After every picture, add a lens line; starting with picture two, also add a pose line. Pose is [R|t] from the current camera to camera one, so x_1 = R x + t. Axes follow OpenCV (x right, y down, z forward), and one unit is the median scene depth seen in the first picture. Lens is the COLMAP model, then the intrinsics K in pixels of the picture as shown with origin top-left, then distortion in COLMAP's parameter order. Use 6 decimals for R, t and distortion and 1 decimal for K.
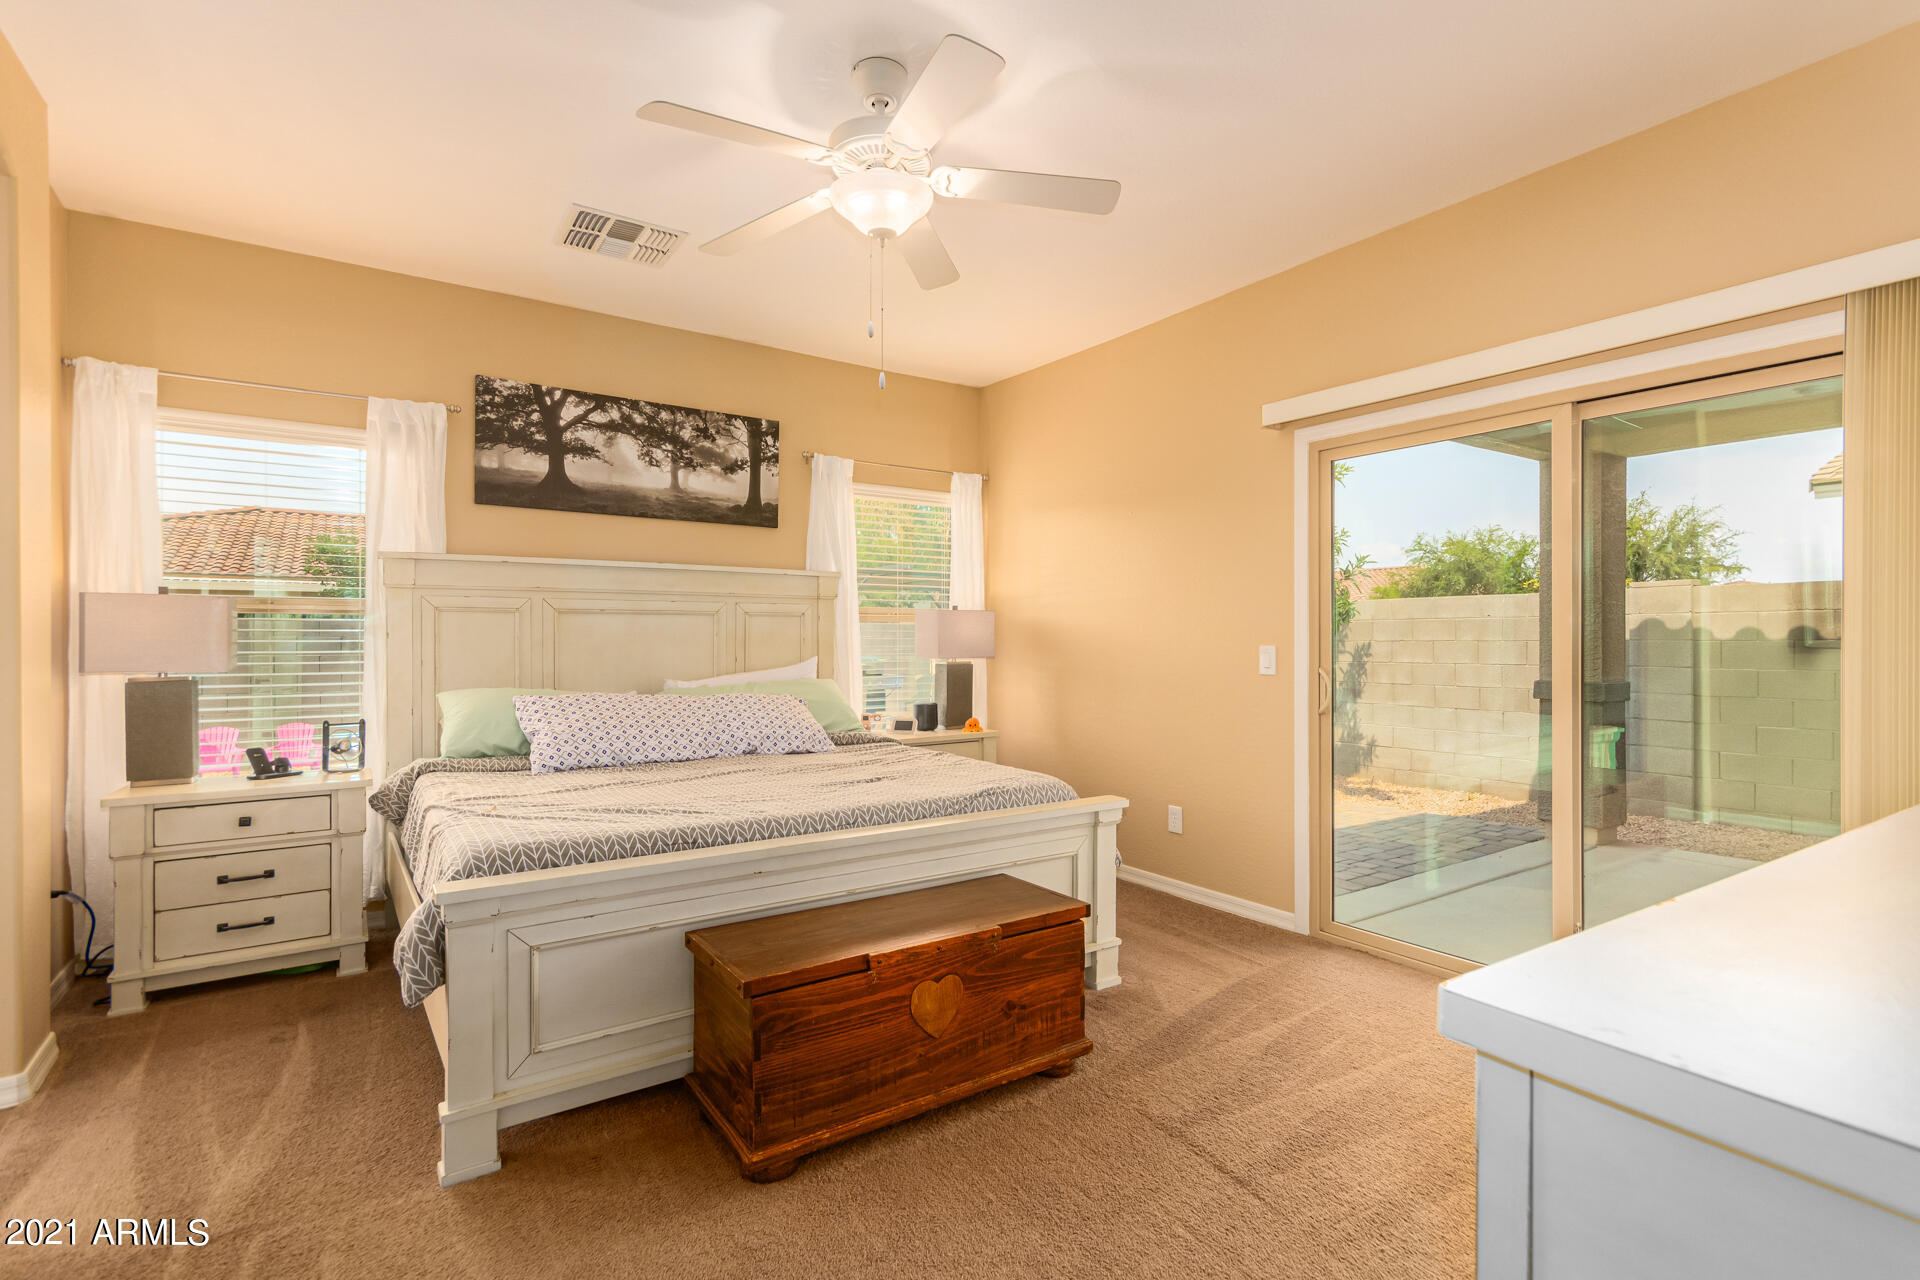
lens RADIAL K [[889.9, 0, 965.6], [0, 889.9, 641.8], [0, 0, 1]] dist [0.003888, 0.001043]
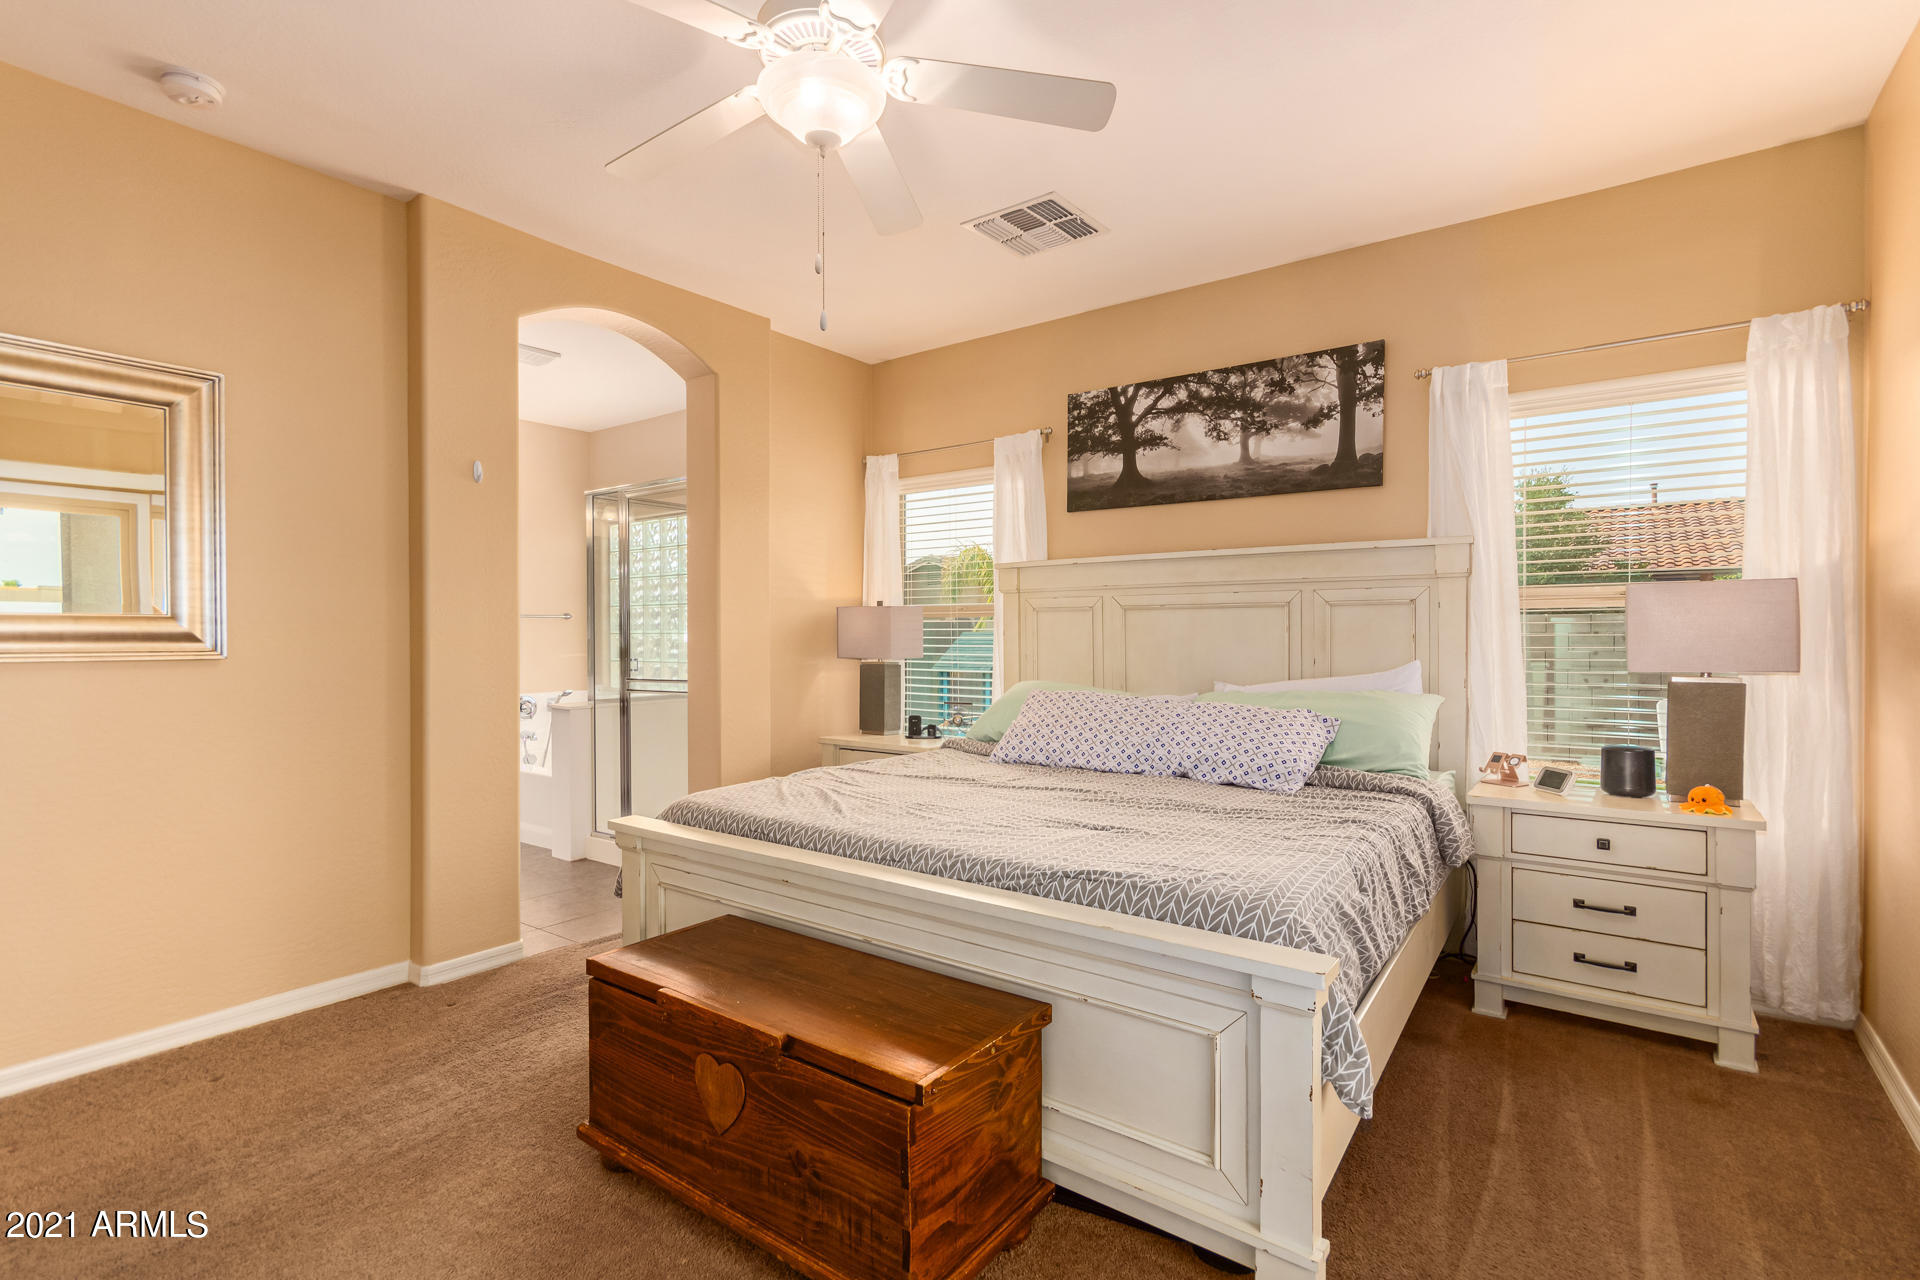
lens RADIAL K [[889.9, 0, 966.3], [0, 889.9, 636.4], [0, 0, 1]] dist [0.003888, 0.001043]
pose [[0.344831, 0.001553, -0.938664, 0.404357], [0.000533, 0.999998, 0.001850, -0.004110], [0.938665, -0.001138, 0.344829, 0.468793]]
